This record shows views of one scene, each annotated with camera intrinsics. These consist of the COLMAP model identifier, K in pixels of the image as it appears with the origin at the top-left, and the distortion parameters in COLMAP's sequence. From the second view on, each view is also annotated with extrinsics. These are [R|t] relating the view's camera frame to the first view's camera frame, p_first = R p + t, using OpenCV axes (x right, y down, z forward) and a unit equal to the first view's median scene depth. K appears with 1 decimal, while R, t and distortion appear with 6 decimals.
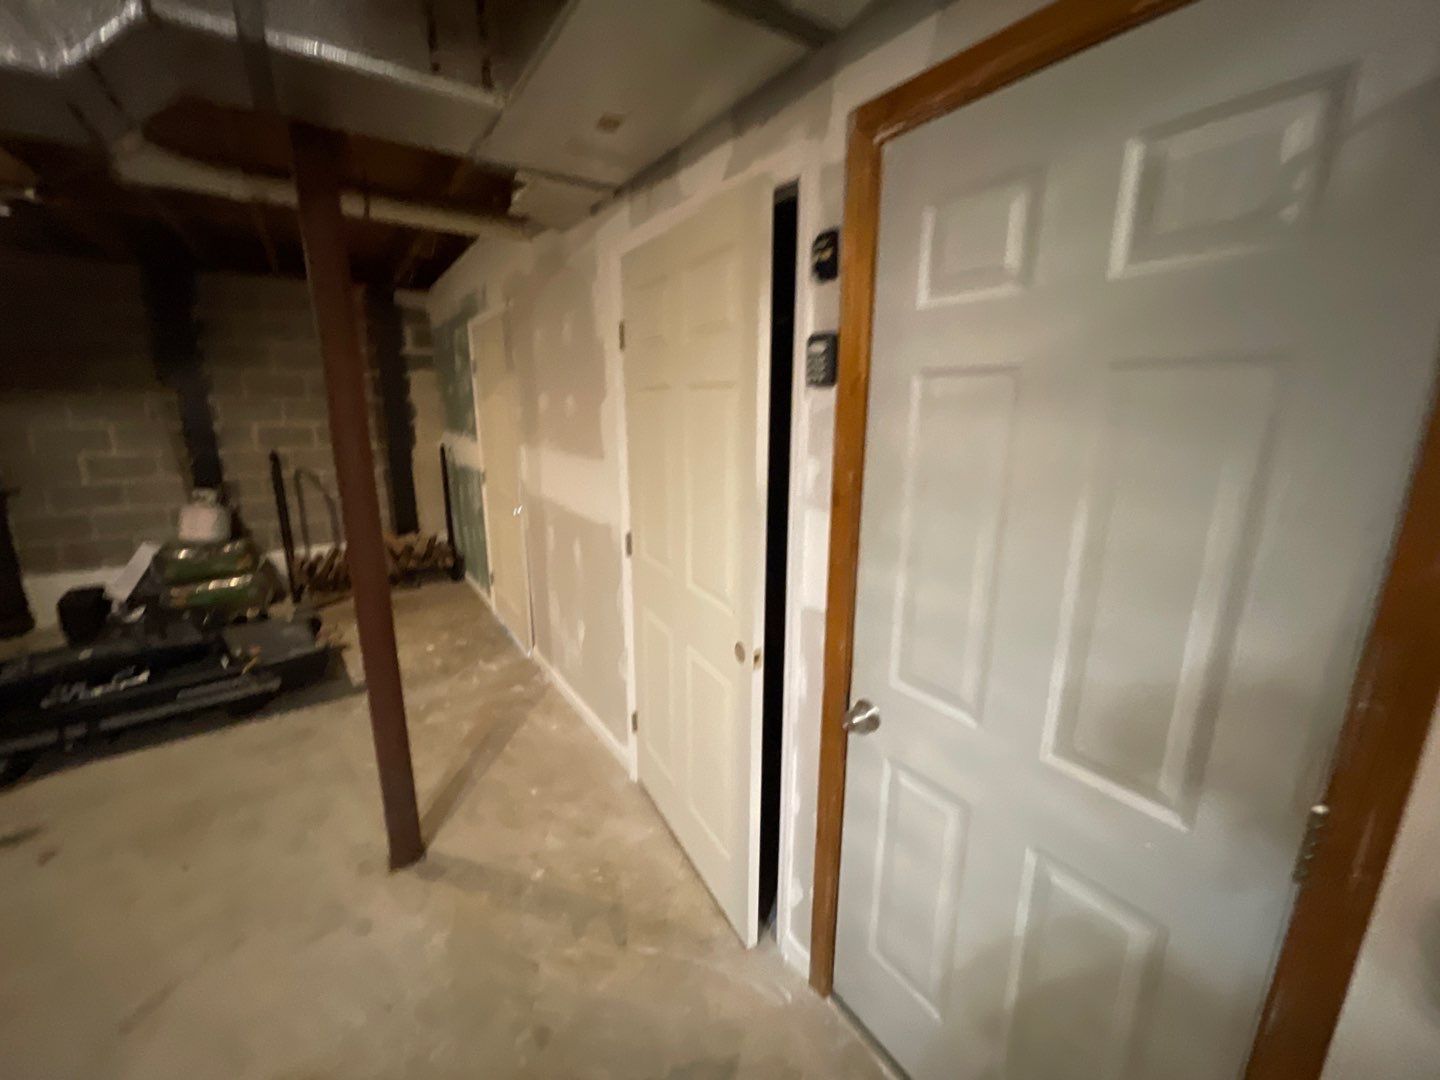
lens RADIAL K [[584.1, 0, 719.8], [0, 584.1, 535.7], [0, 0, 1]] dist [-0.000209, -0.000119]
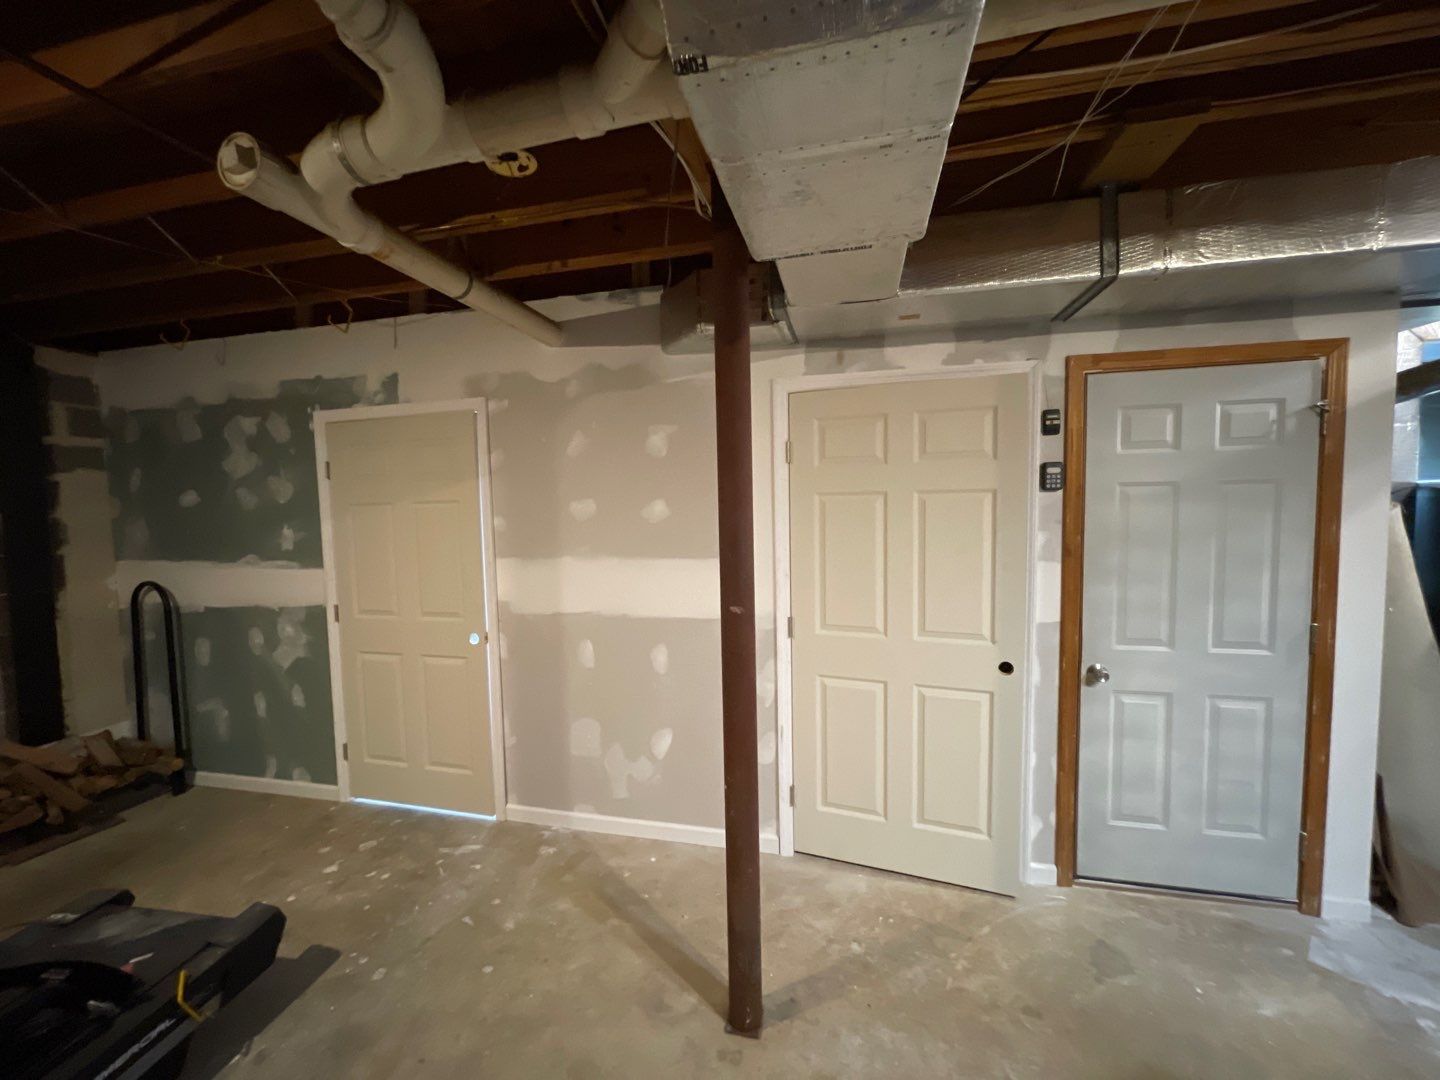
lens RADIAL K [[584.1, 0, 710.7], [0, 584.1, 536.4], [0, 0, 1]] dist [-0.000209, -0.000119]
pose [[0.733668, -0.057746, 0.677050, -1.335493], [0.173411, 0.979302, -0.104387, -0.086056], [-0.657008, 0.193993, 0.728497, 0.310419]]
